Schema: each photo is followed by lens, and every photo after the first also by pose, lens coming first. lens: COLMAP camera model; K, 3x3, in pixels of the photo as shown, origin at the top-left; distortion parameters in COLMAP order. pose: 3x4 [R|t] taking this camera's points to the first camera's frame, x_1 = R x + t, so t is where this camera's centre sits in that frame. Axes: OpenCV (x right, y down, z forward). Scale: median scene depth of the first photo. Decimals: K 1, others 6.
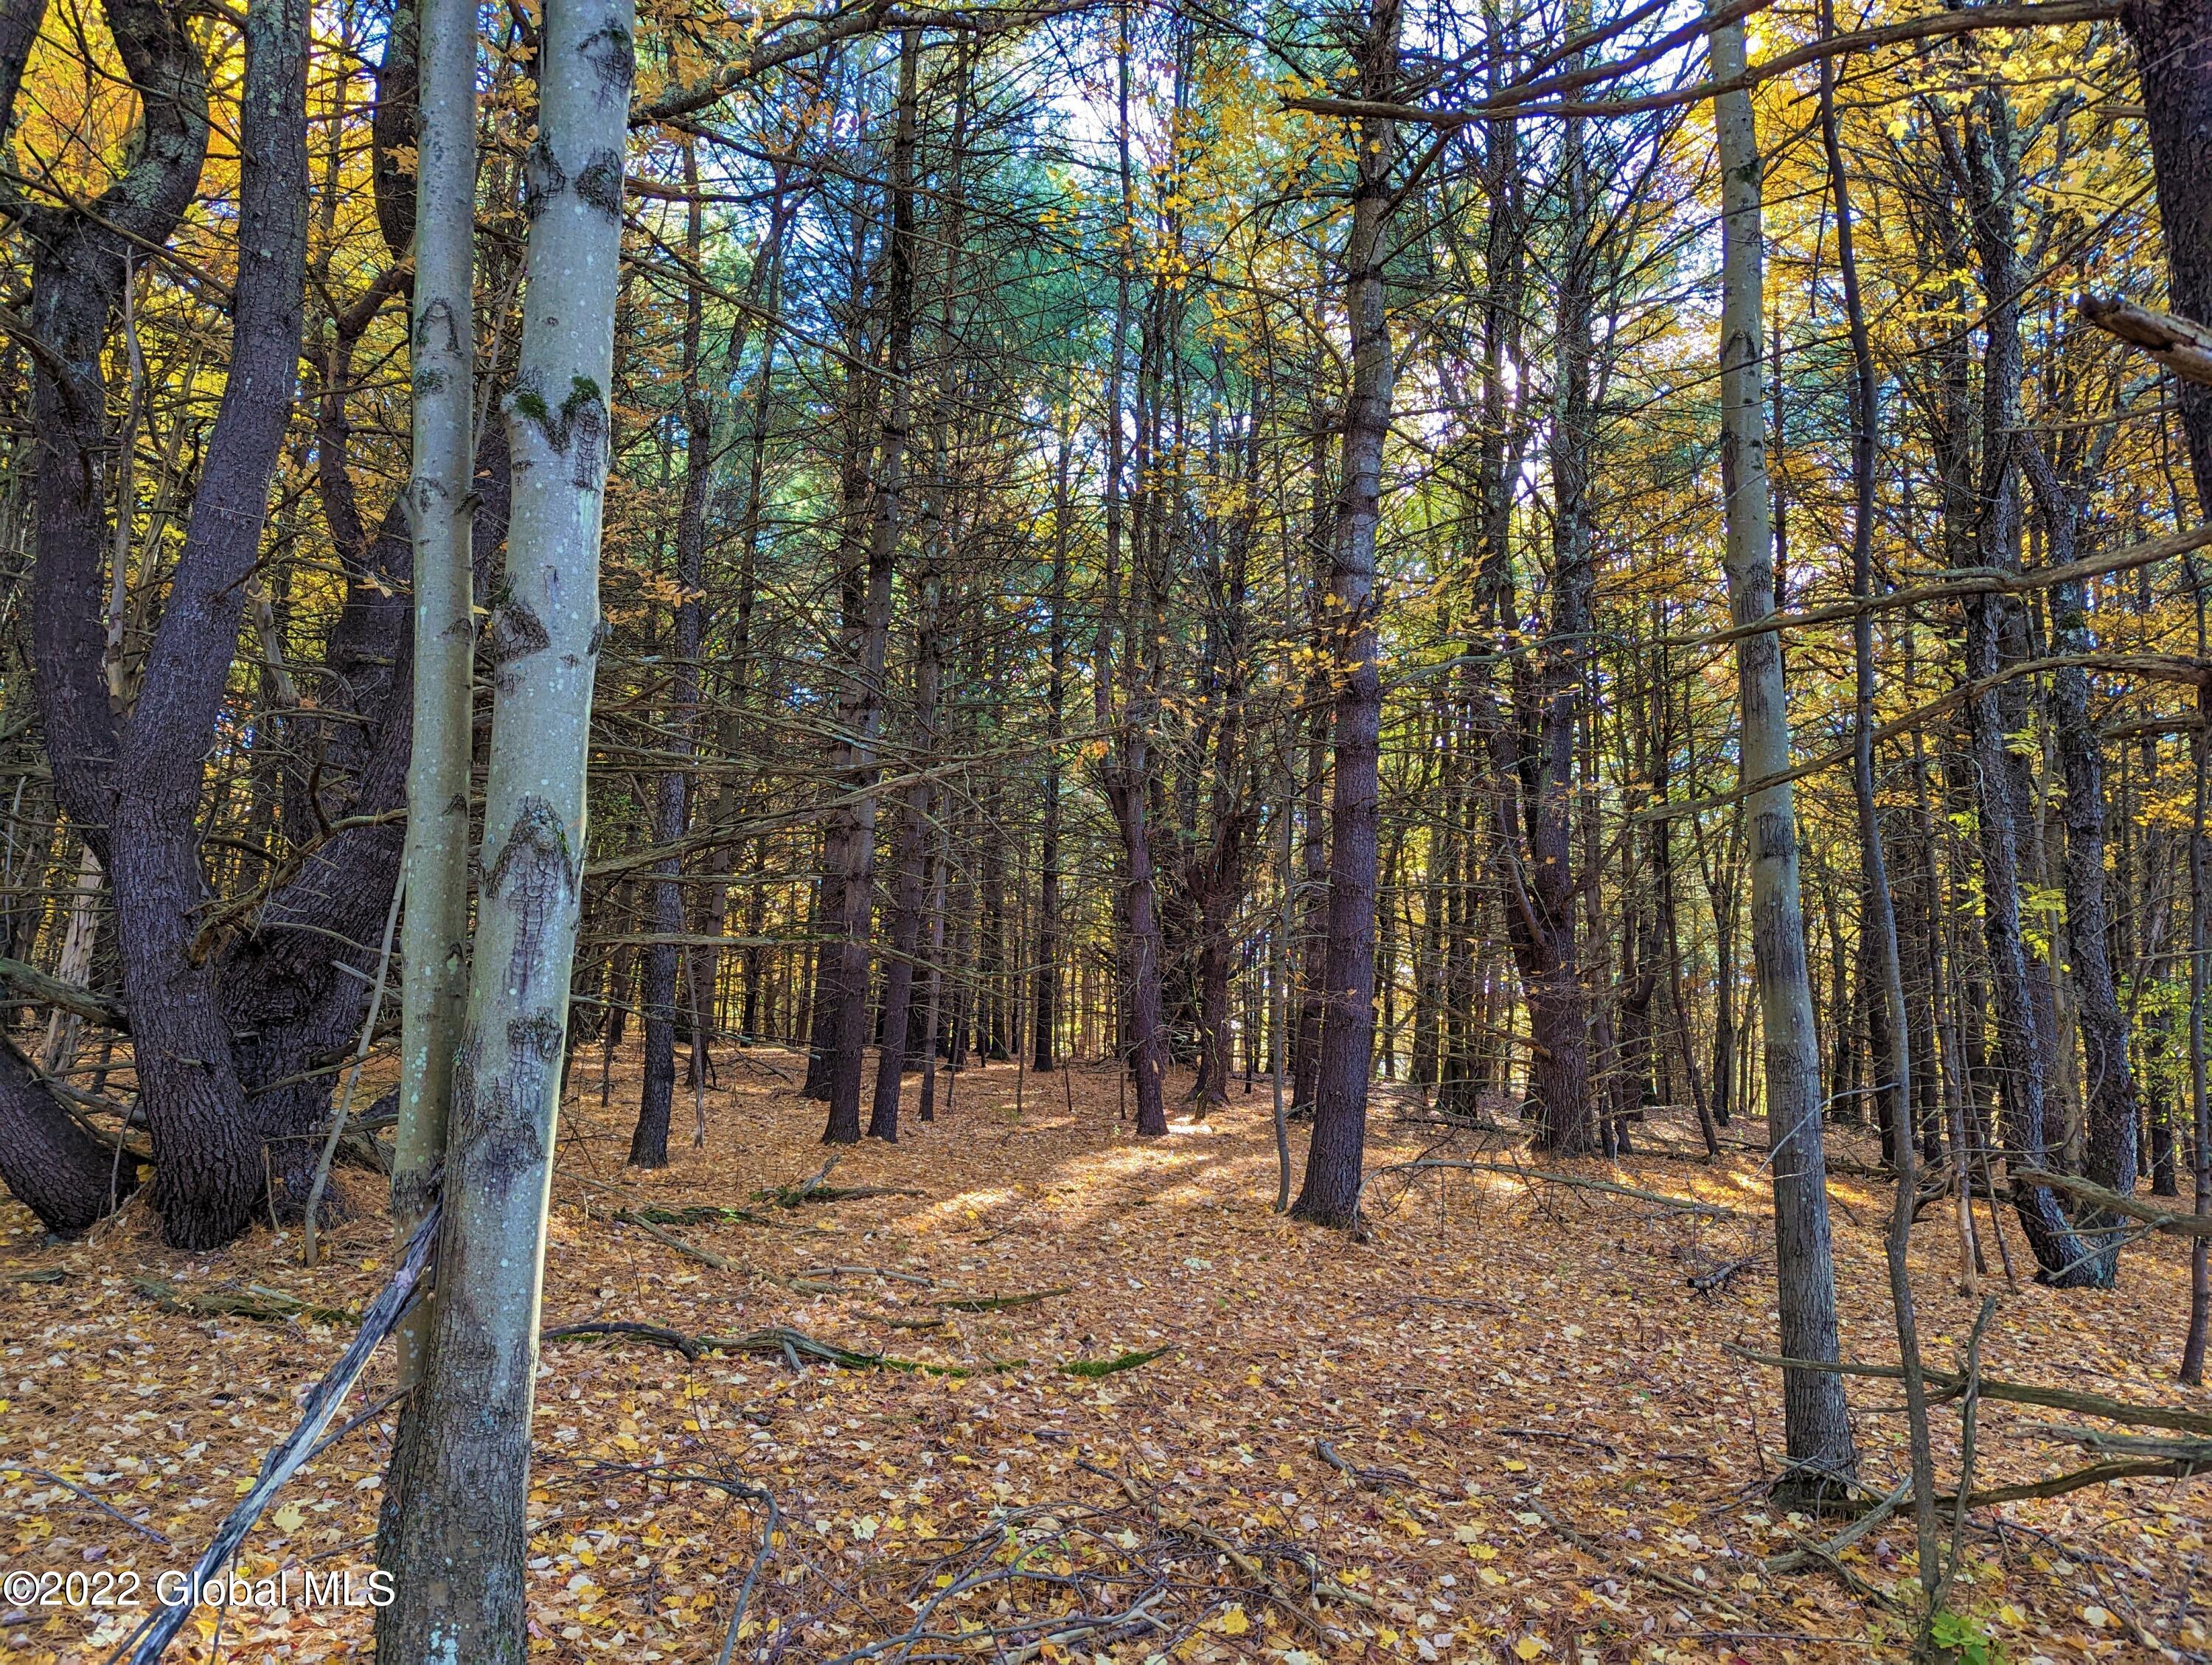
lens RADIAL K [[1589.9, 0, 1116.4], [0, 1589.9, 843.1], [0, 0, 1]] dist [0.056156, -0.035850]
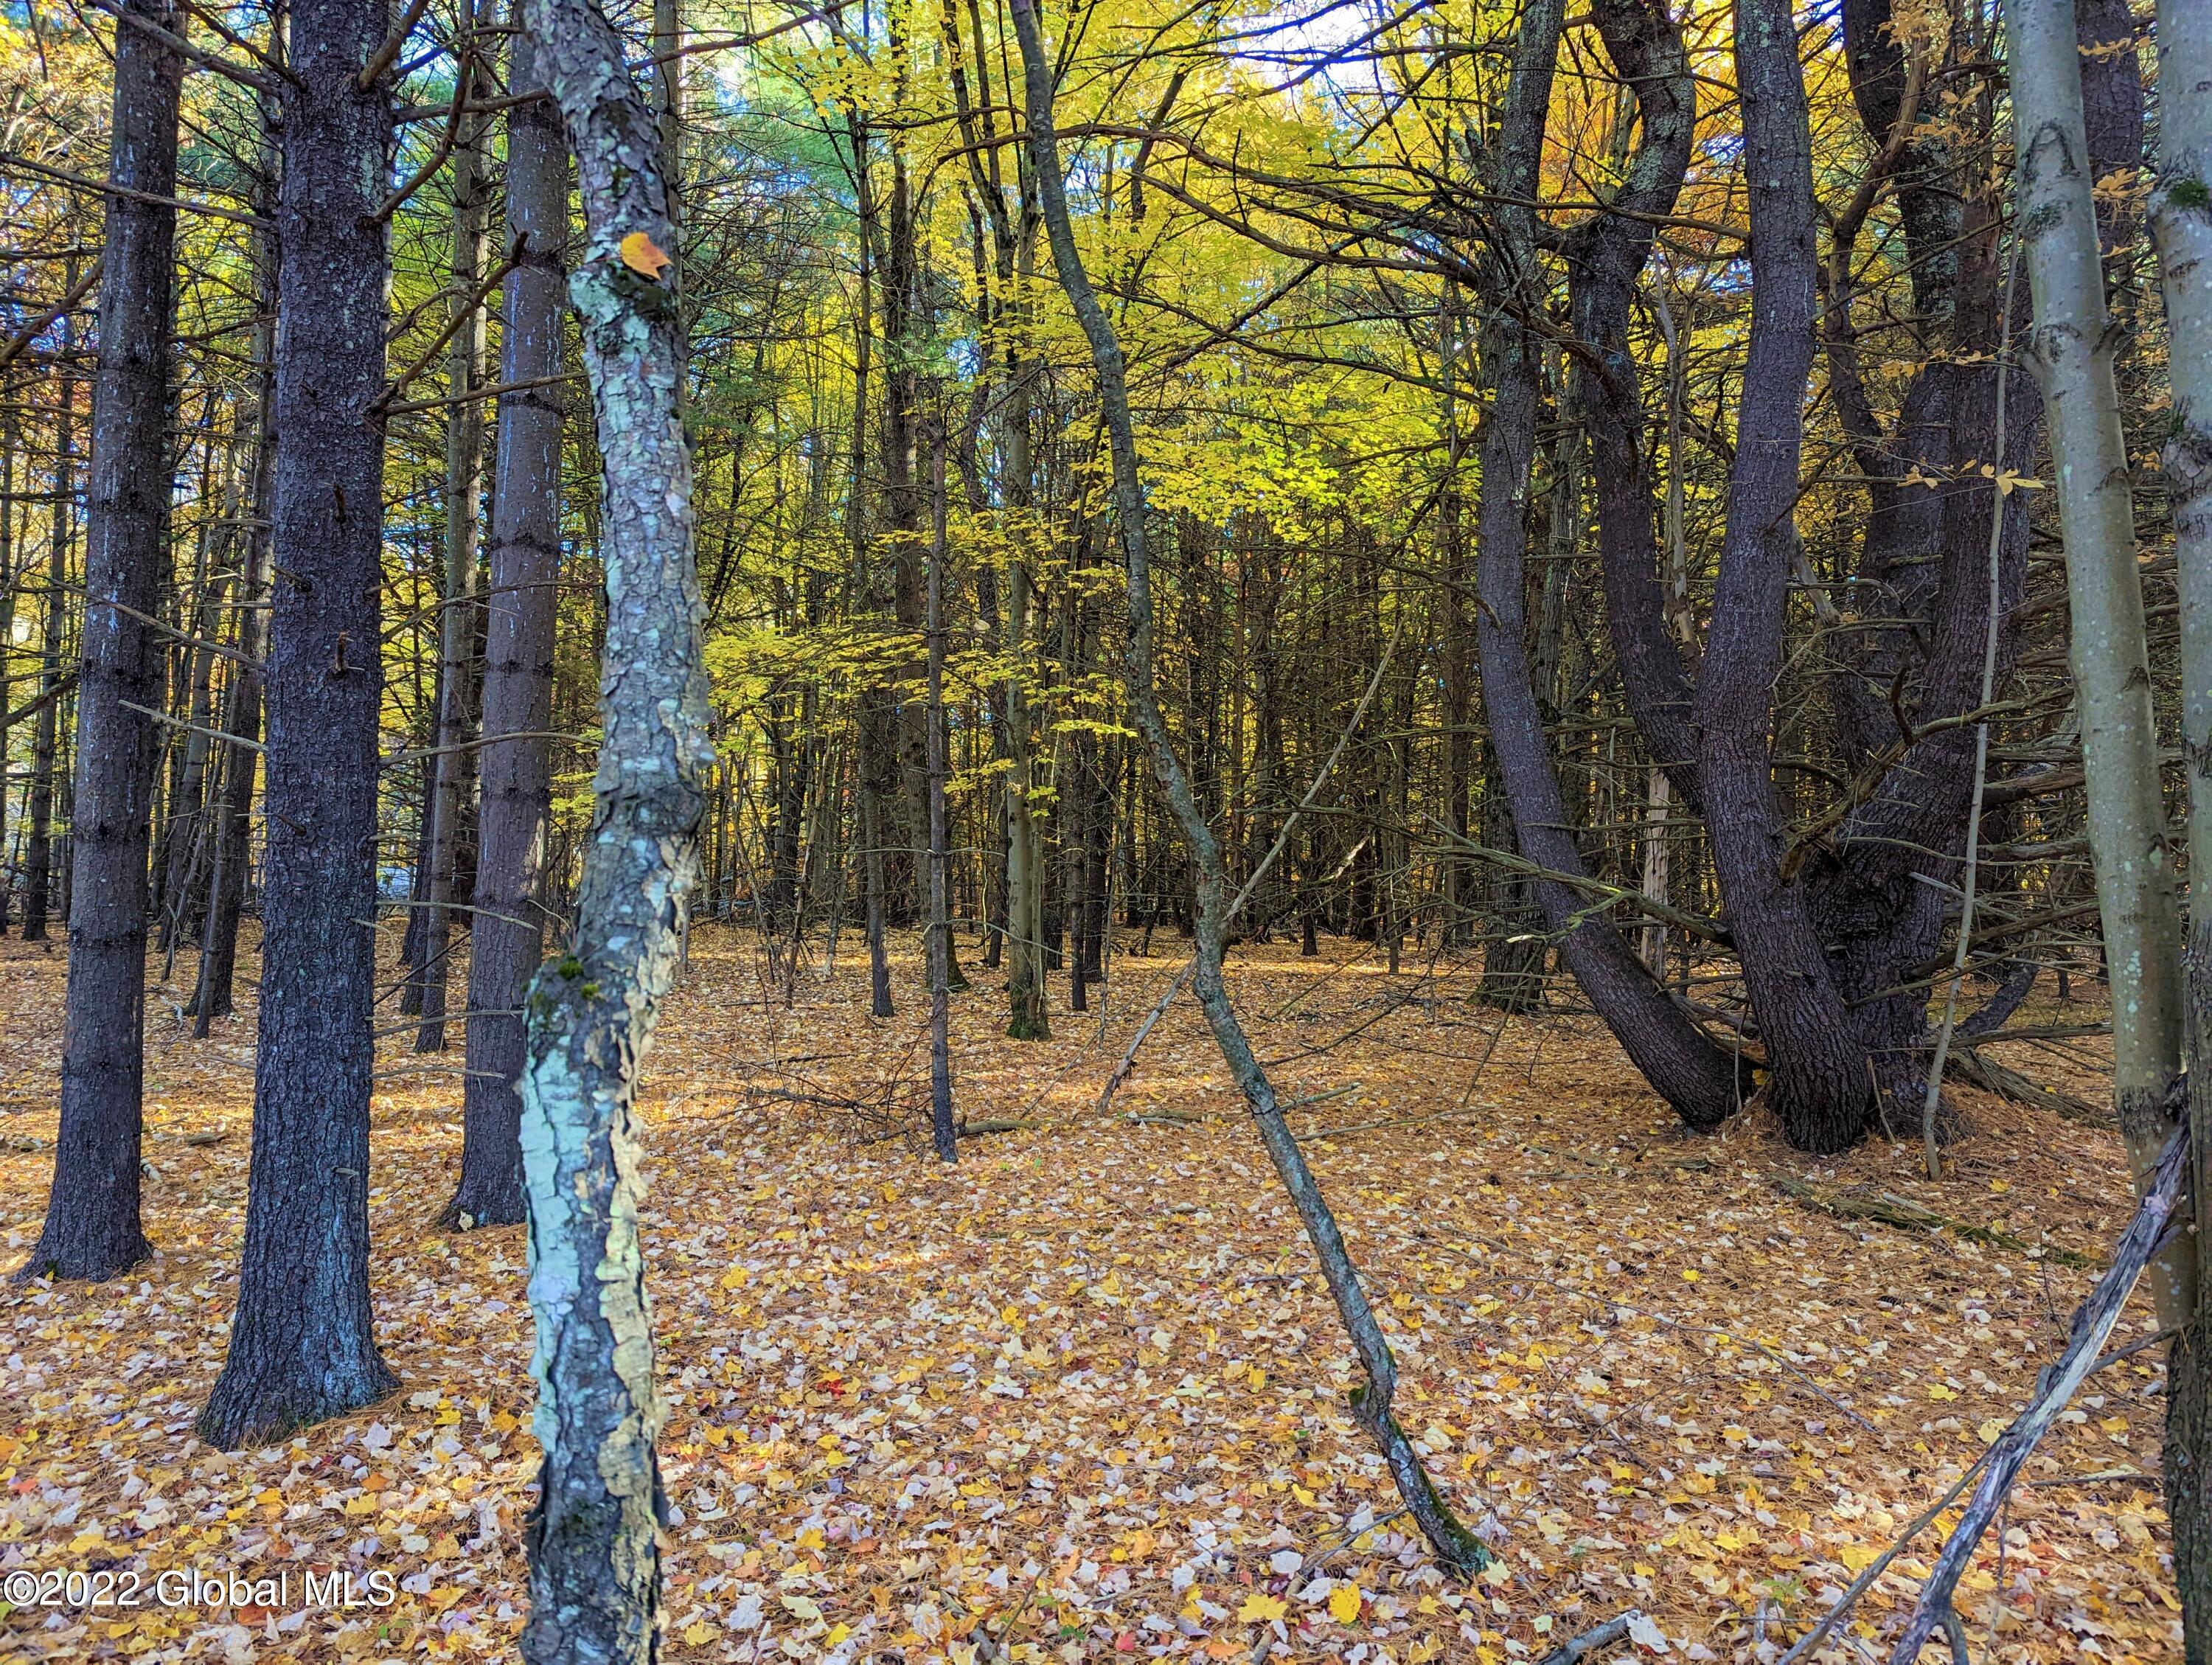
lens RADIAL K [[1572.5, 0, 1061.9], [0, 1572.5, 824.1], [0, 0, 1]] dist [0.101432, -0.098083]
pose [[0.611933, -0.083620, -0.786477, -0.043939], [0.114239, 0.993313, -0.016725, 0.001840], [0.782616, -0.079611, 0.617393, -0.009635]]
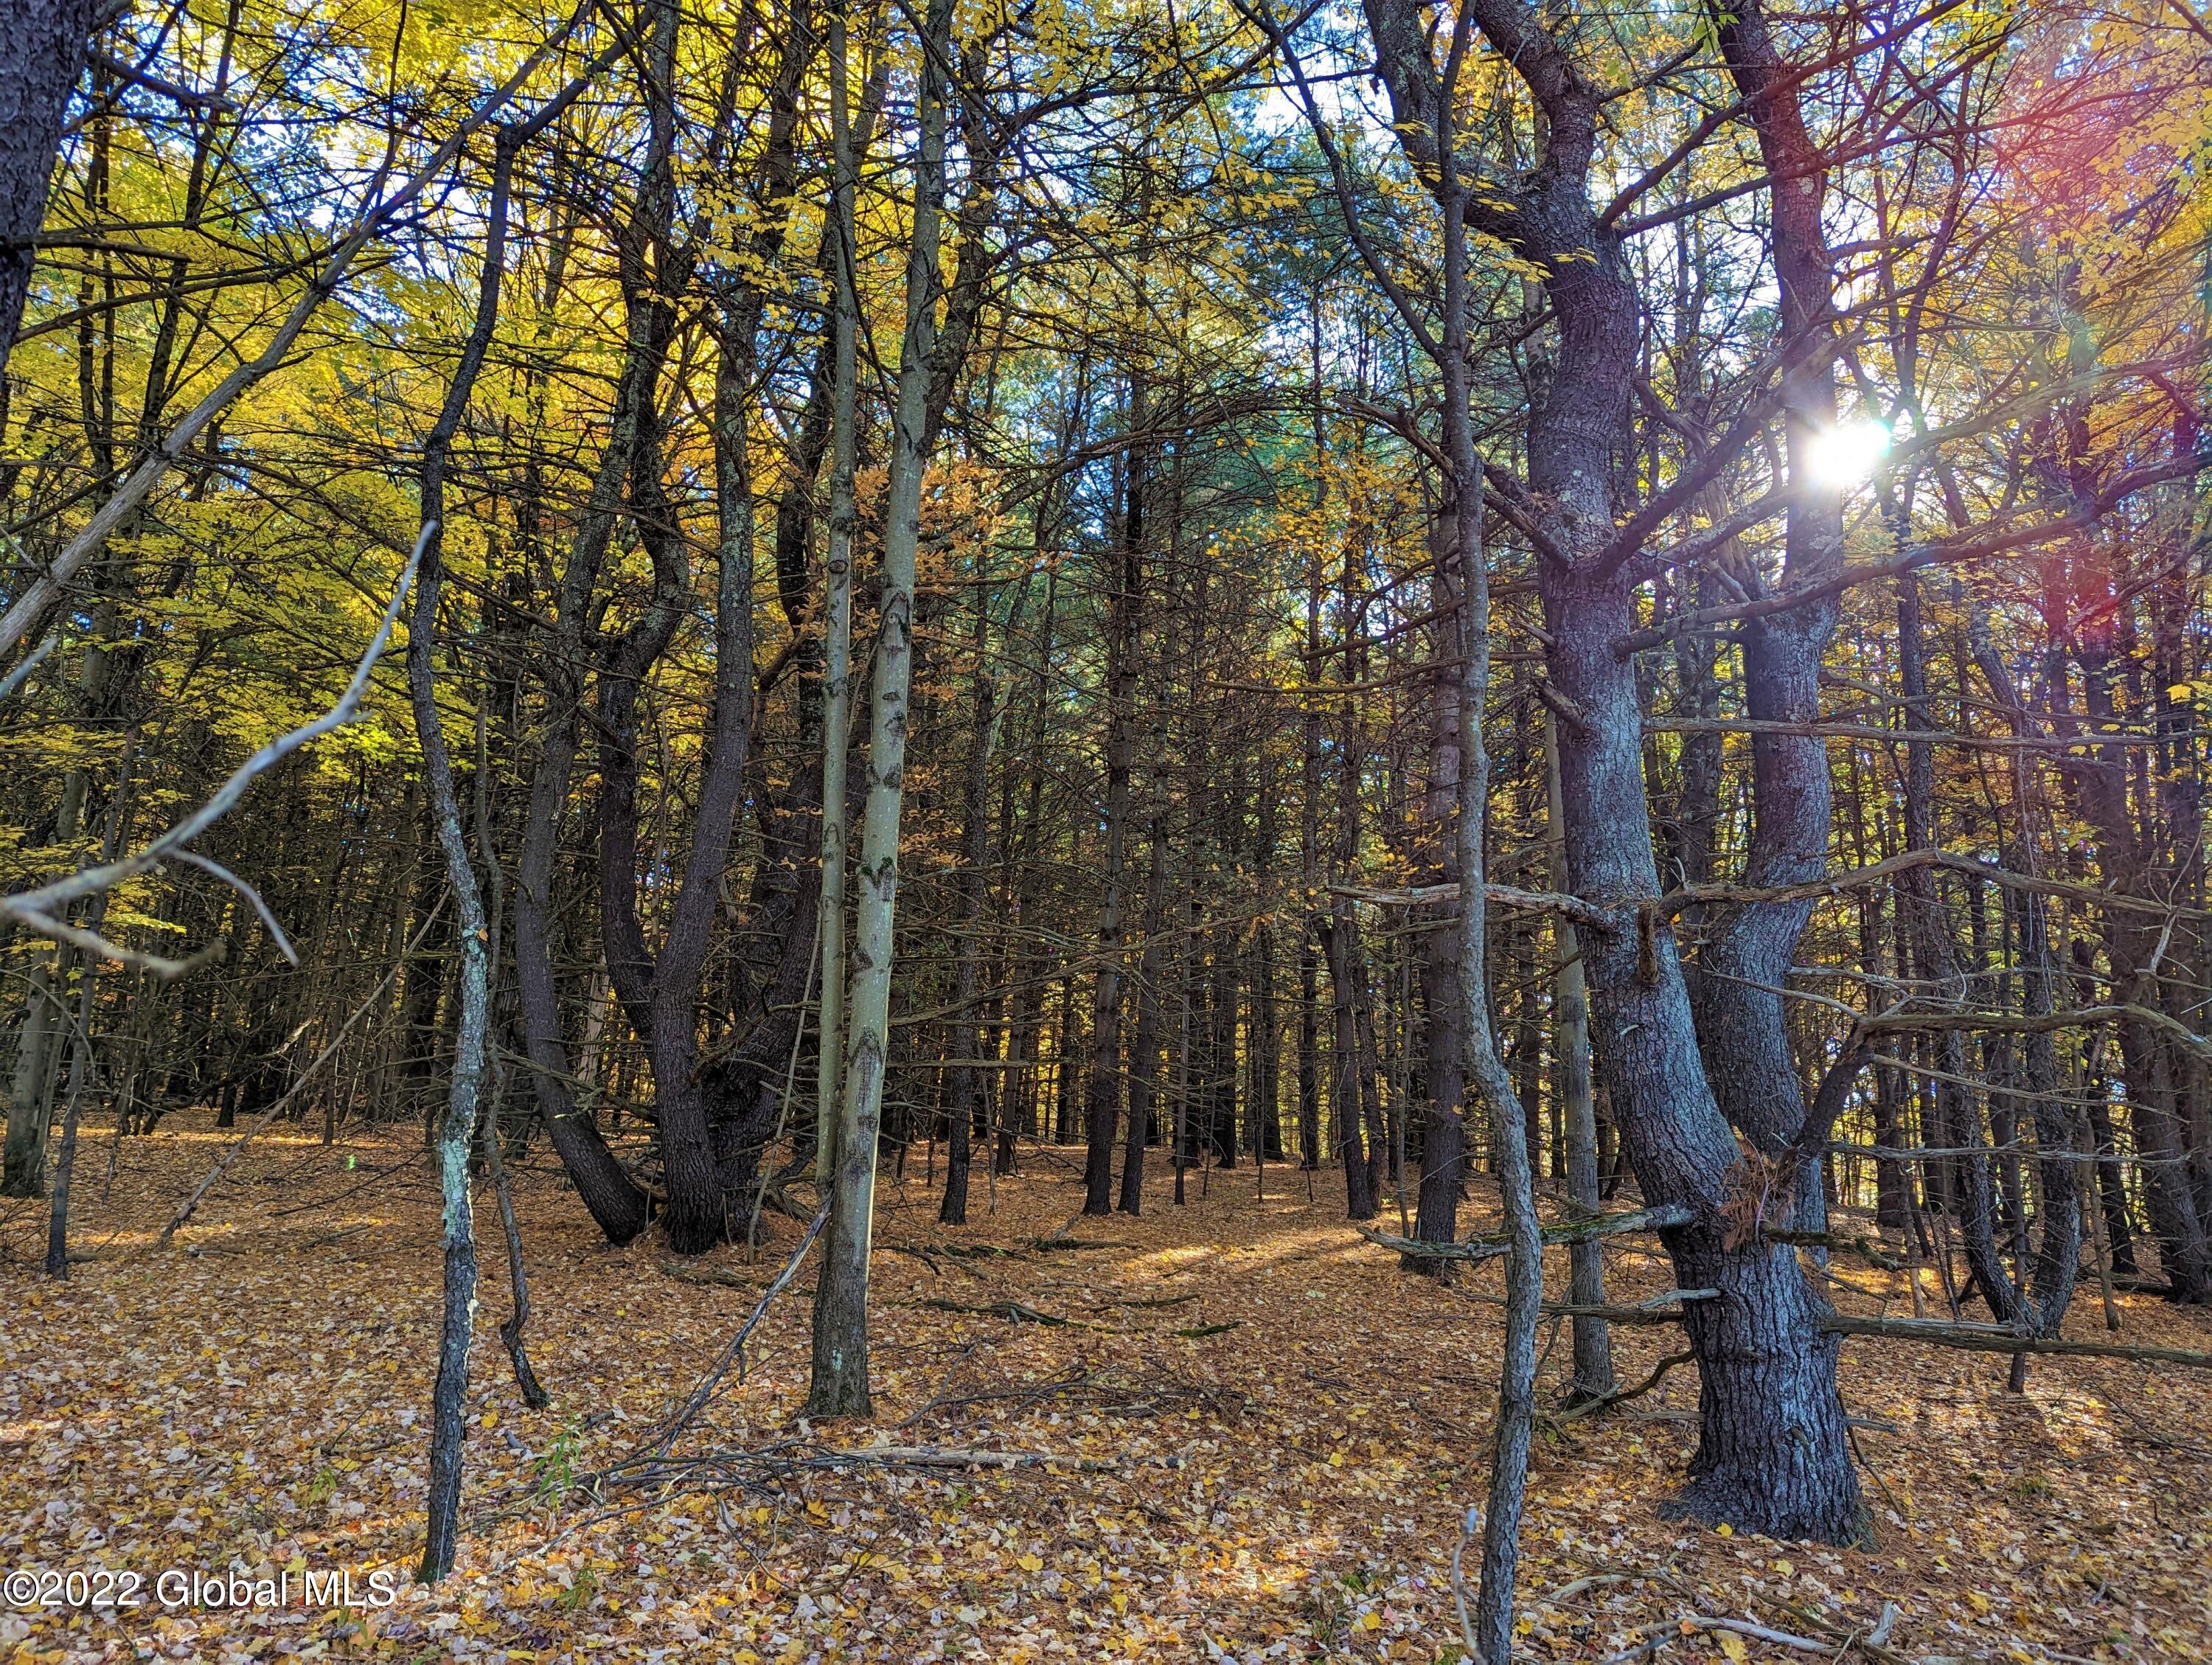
lens RADIAL K [[1562.6, 0, 1106.0], [0, 1562.6, 832.5], [0, 0, 1]] dist [0.078765, -0.080428]
pose [[0.978487, -0.033355, -0.203593, 0.275055], [0.018240, 0.996966, -0.075669, -0.074047], [0.205499, 0.070328, 0.976127, -0.721310]]
